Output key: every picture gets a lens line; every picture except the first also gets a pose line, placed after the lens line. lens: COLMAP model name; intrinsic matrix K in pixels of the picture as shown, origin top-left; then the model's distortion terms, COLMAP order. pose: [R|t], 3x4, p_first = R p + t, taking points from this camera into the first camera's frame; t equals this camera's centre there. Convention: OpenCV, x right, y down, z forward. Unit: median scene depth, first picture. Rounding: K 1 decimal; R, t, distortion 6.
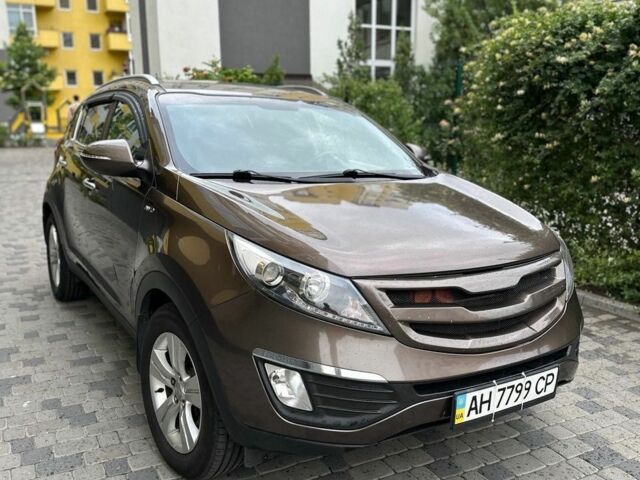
lens RADIAL K [[602.0, 0, 319.8], [0, 602.0, 240.8], [0, 0, 1]] dist [0.026052, 0.000000]
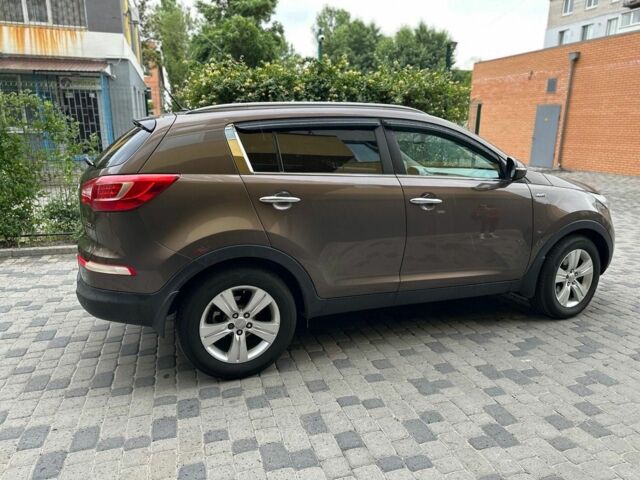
lens RADIAL K [[450.5, 0, 318.4], [0, 450.5, 239.5], [0, 0, 1]] dist [0.039658, -0.043251]
pose [[0.182803, -0.227407, 0.956488, -1.401497], [0.187592, 0.963075, 0.193121, -0.254921], [-0.965087, 0.144126, 0.218713, 1.134057]]
